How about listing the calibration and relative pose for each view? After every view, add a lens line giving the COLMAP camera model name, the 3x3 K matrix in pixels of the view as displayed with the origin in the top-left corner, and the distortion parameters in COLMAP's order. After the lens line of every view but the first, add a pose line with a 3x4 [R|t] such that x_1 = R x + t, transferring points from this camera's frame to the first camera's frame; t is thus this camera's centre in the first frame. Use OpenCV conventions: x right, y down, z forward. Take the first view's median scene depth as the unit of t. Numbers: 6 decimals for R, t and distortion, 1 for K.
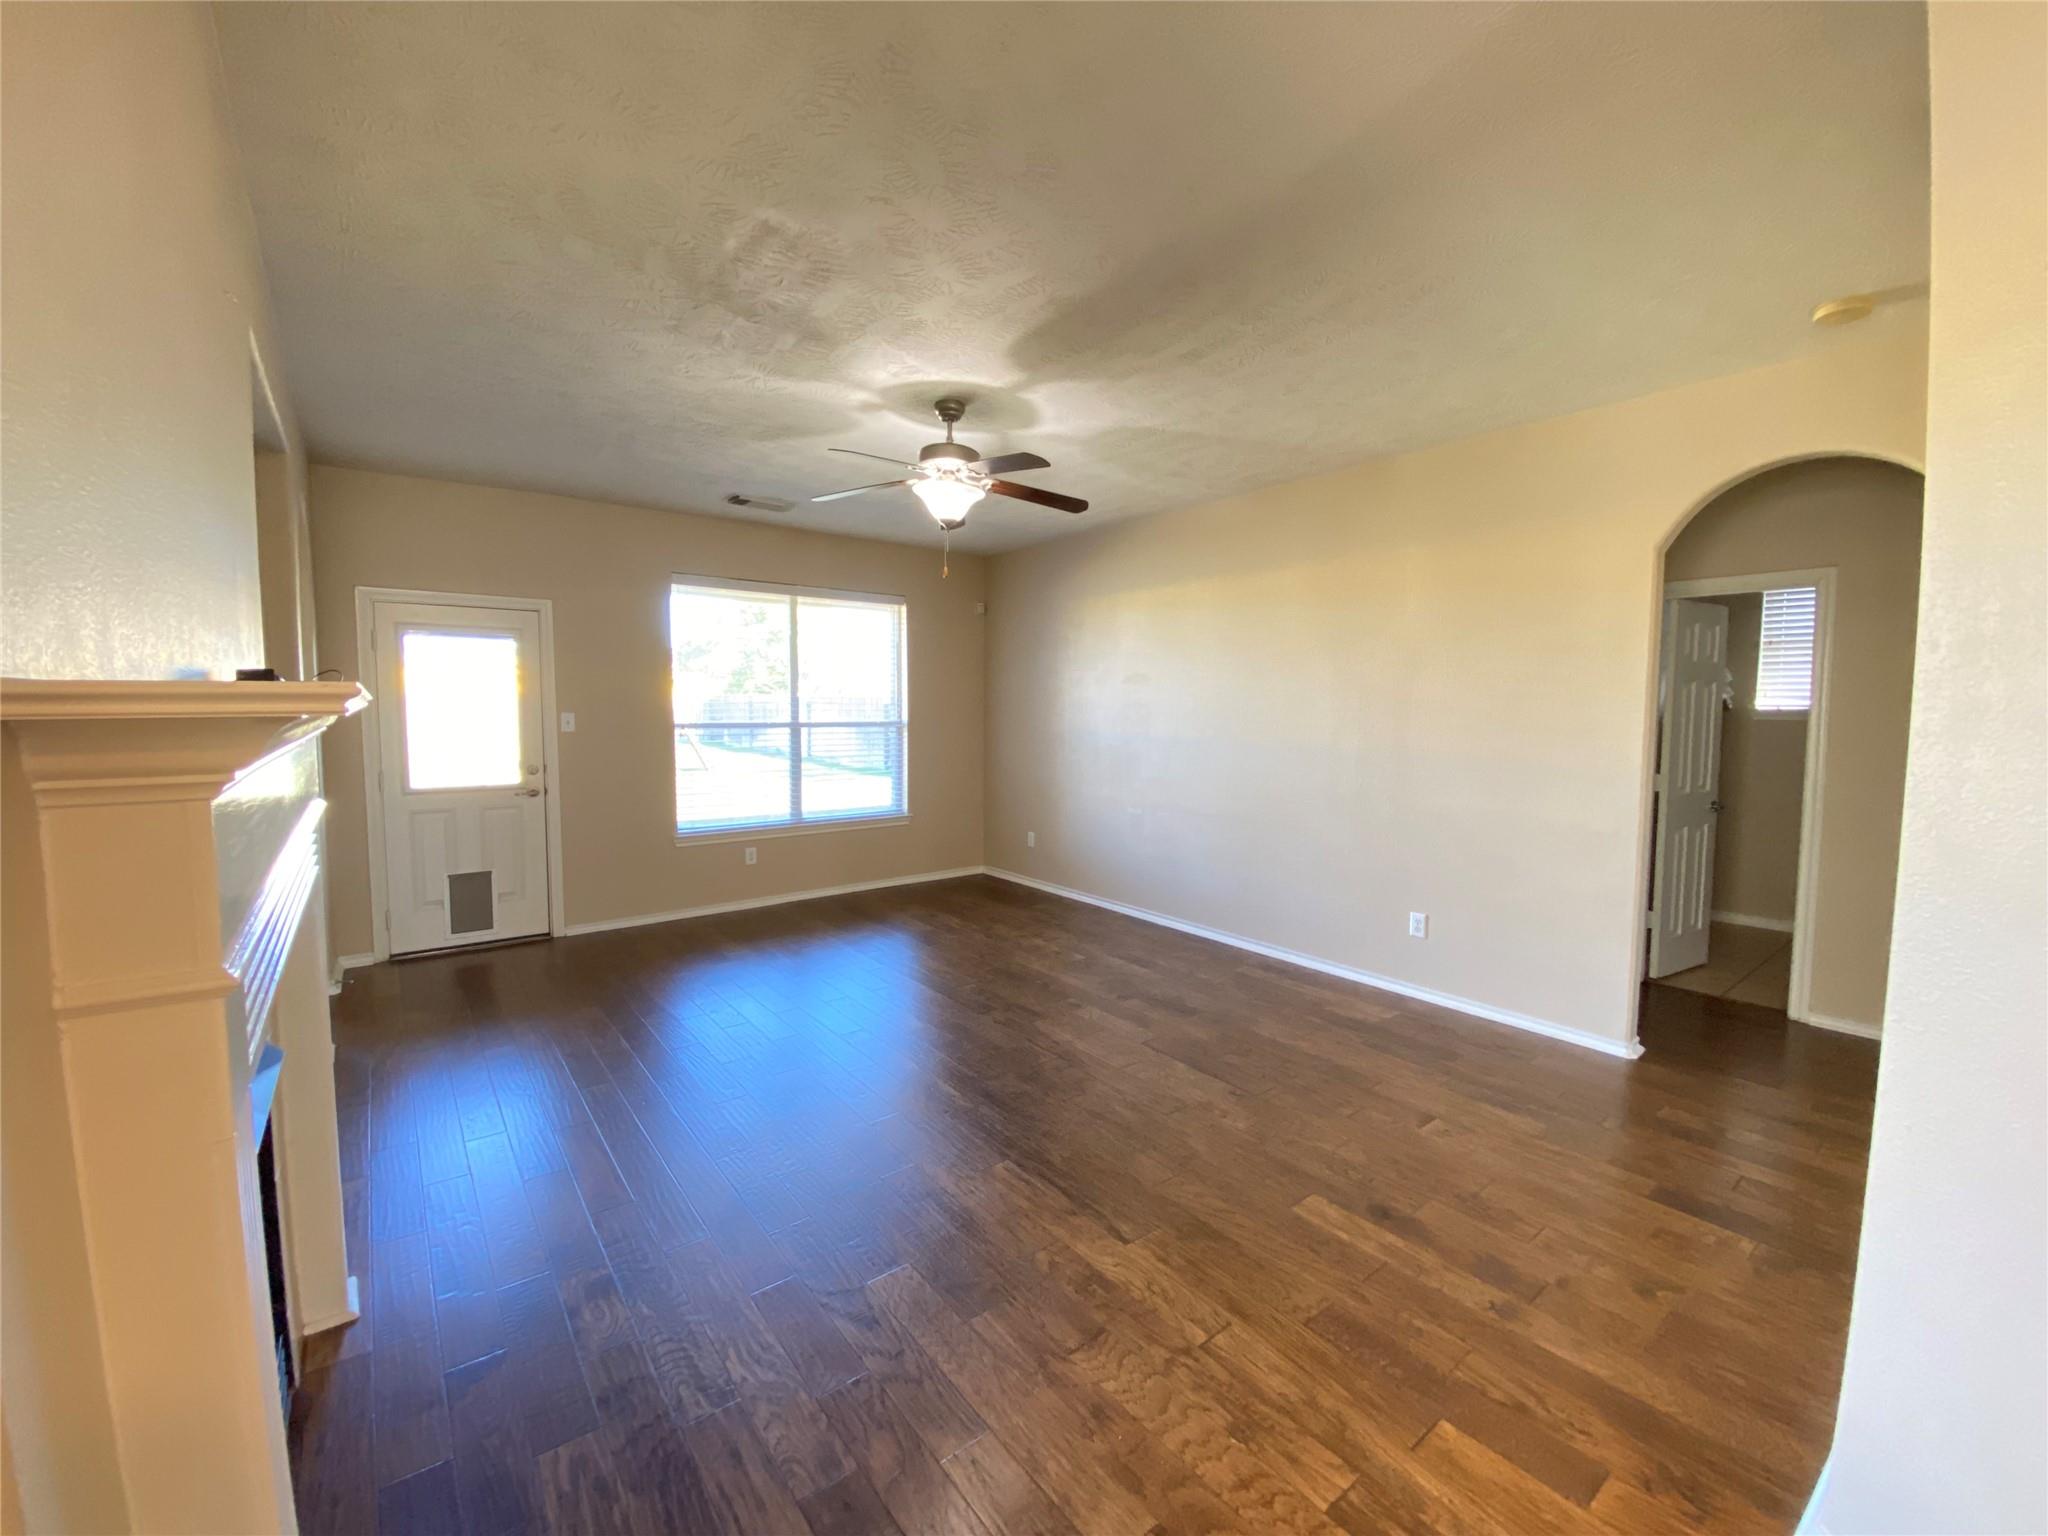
lens RADIAL K [[839.3, 0, 1024.0], [0, 839.3, 768.0], [0, 0, 1]] dist [0.016839, -0.000087]
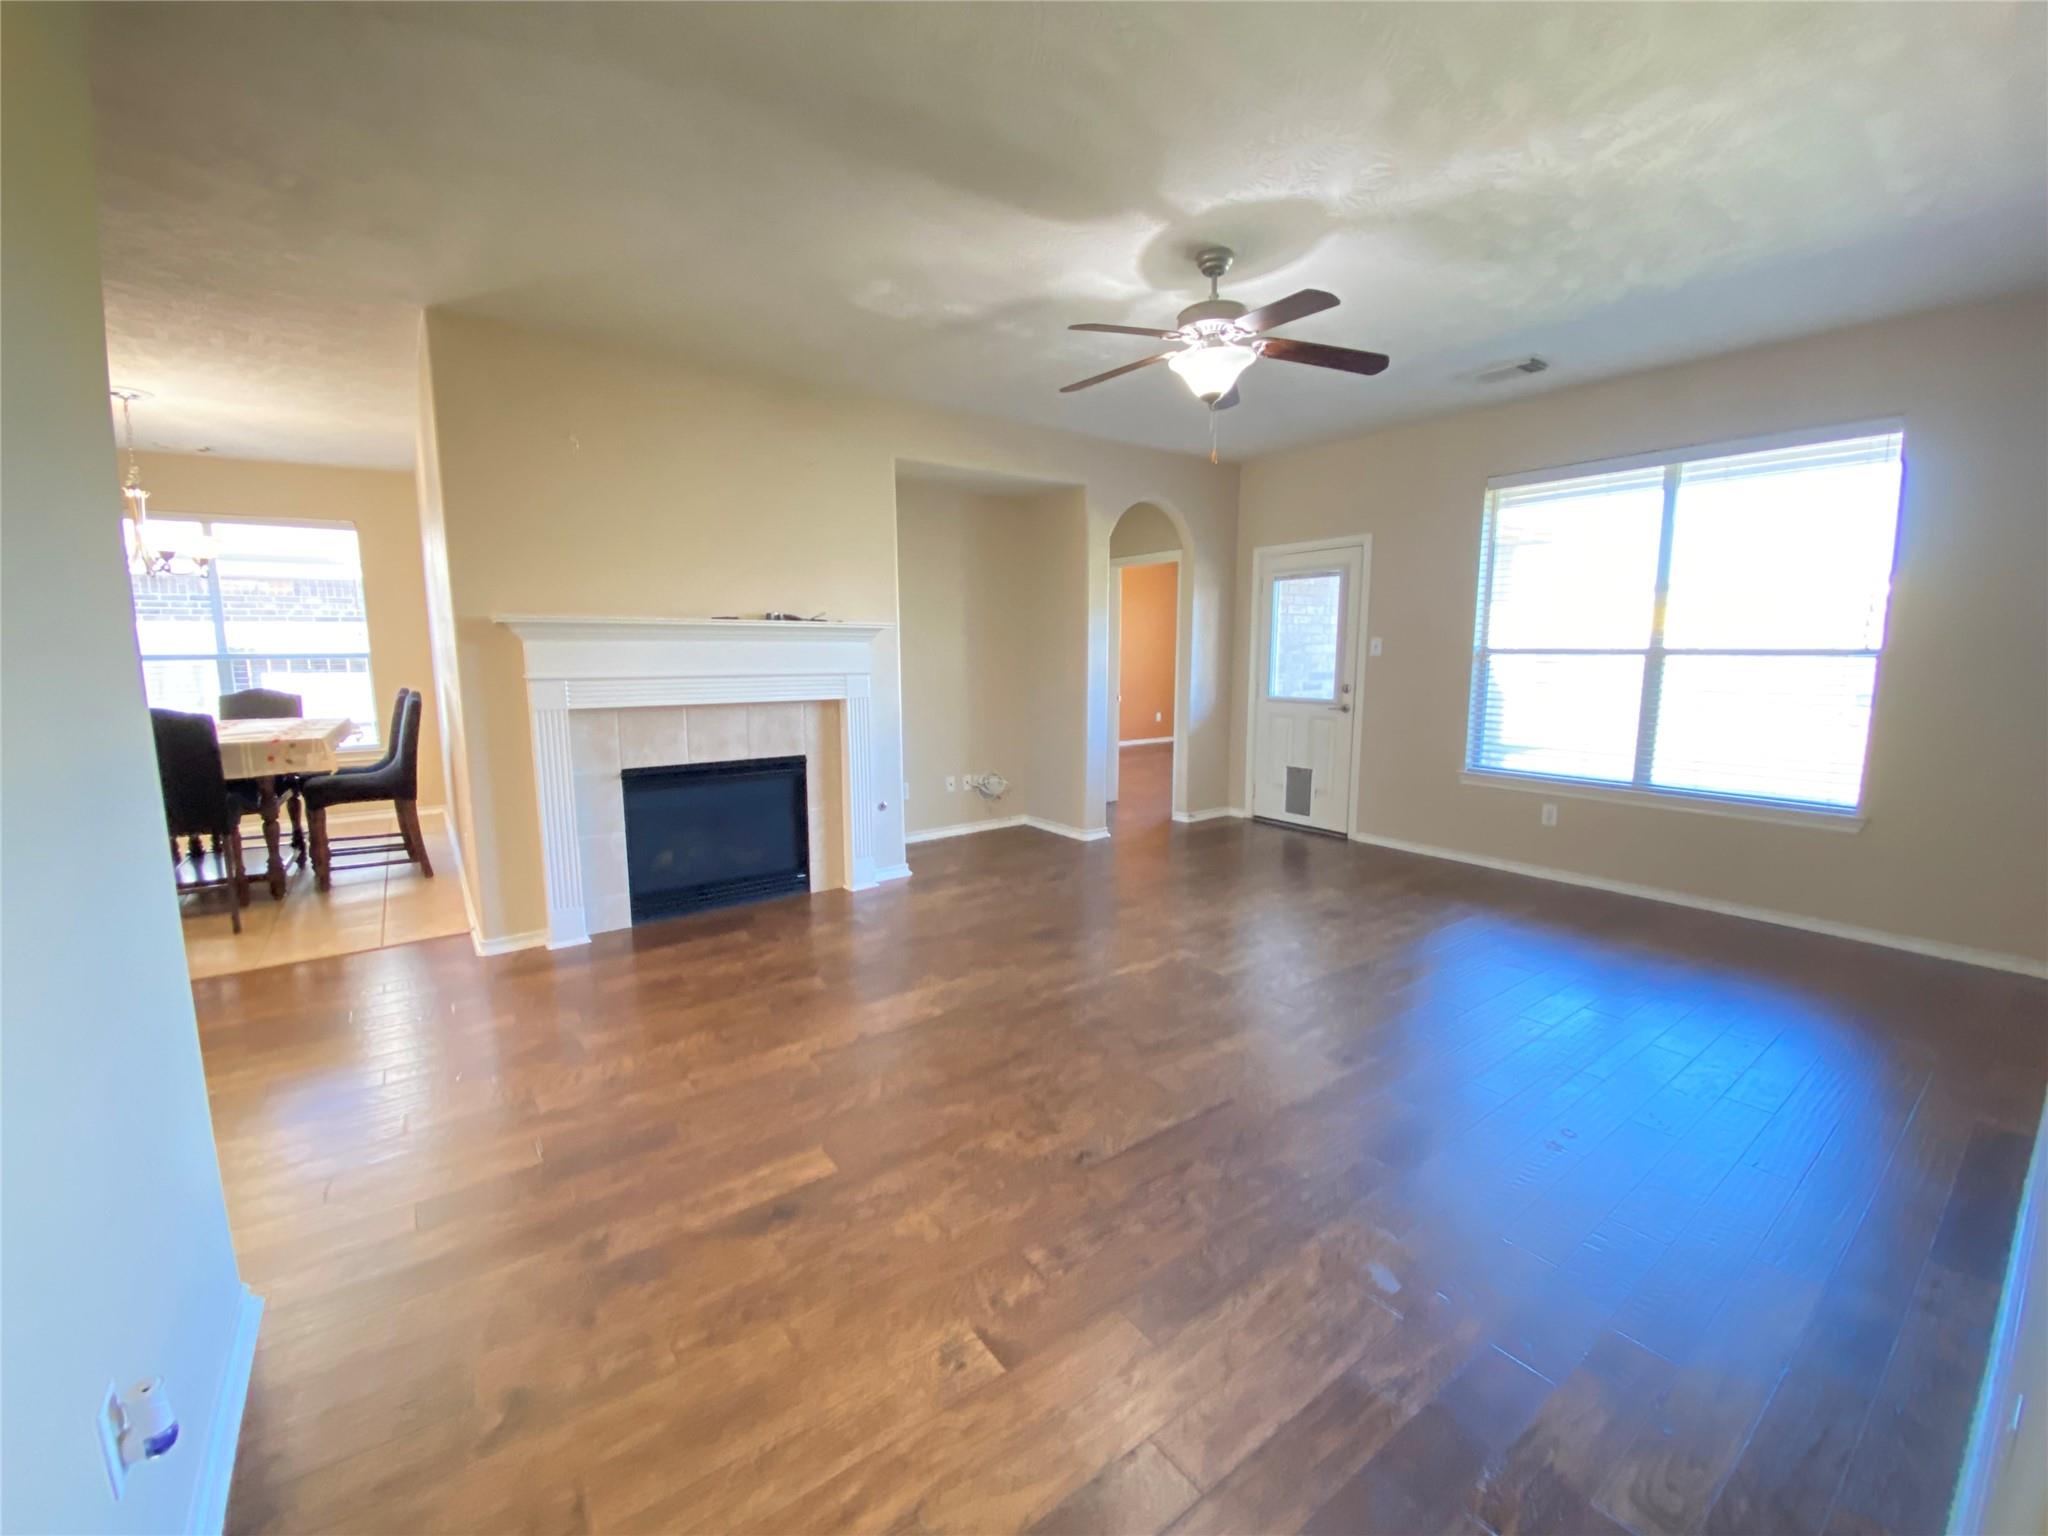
lens RADIAL K [[846.9, 0, 1024.0], [0, 846.9, 768.0], [0, 0, 1]] dist [0.033701, -0.000031]
pose [[-0.034088, 0.136676, -0.990029, 0.618709], [-0.074356, 0.987513, 0.138889, -0.020472], [0.996649, 0.078349, -0.023499, 0.634628]]
